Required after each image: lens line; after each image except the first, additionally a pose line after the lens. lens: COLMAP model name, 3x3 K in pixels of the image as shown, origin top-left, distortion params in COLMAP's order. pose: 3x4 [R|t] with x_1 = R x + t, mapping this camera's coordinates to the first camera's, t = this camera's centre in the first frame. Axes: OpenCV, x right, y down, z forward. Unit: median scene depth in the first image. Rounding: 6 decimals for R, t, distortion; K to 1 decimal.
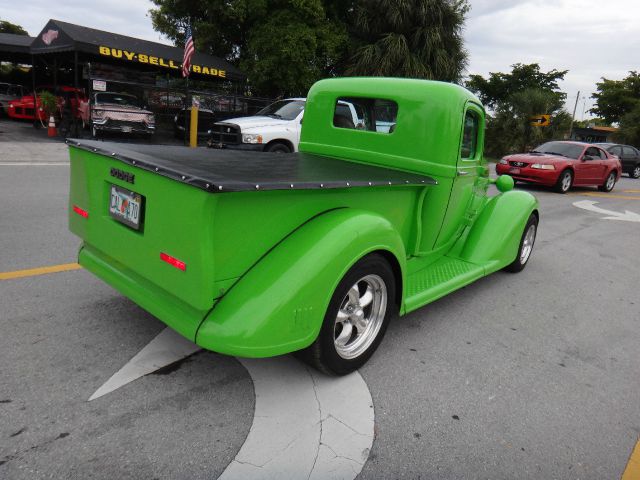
lens RADIAL K [[446.6, 0, 331.9], [0, 446.6, 229.3], [0, 0, 1]] dist [-0.033478, -0.002829]
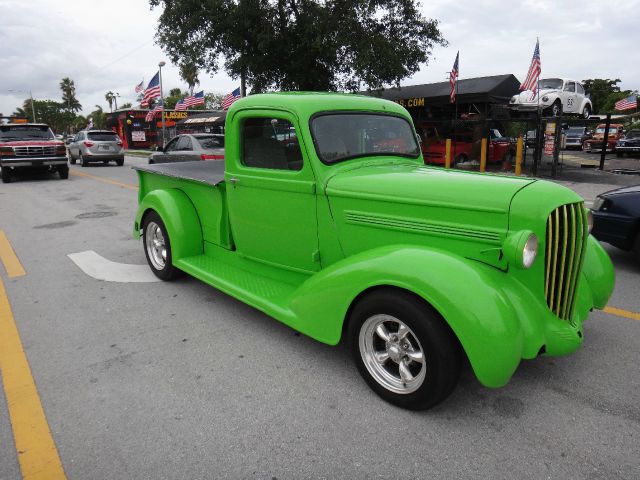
lens RADIAL K [[446.6, 0, 318.0], [0, 446.6, 237.6], [0, 0, 1]] dist [-0.033478, -0.002829]
pose [[-0.137150, 0.120728, -0.983166, 0.300736], [-0.237472, 0.959593, 0.150960, -0.046761], [0.961664, 0.254178, -0.102938, 0.308500]]
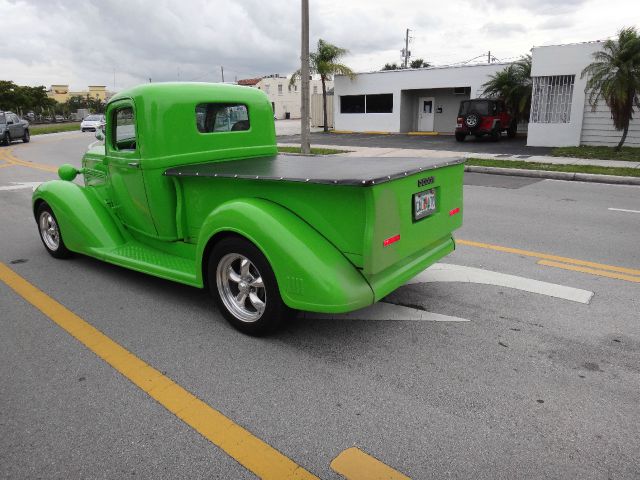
lens RADIAL K [[446.6, 0, 310.4], [0, 446.6, 232.8], [0, 0, 1]] dist [-0.033478, -0.002829]
pose [[-0.024489, -0.357469, 0.933604, -0.266424], [0.262377, 0.898847, 0.351043, -0.081941], [-0.964655, 0.253553, 0.071780, 0.191311]]
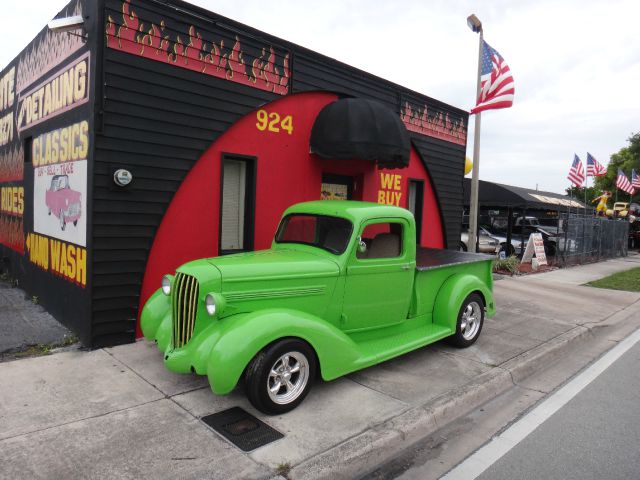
lens RADIAL K [[446.6, 0, 318.6], [0, 446.6, 235.9], [0, 0, 1]] dist [-0.033478, -0.002829]
pose [[-0.976200, -0.181207, 0.119158, 0.015339], [-0.133048, 0.934278, 0.330791, -0.176578], [-0.171268, 0.307065, -0.936151, 0.609060]]
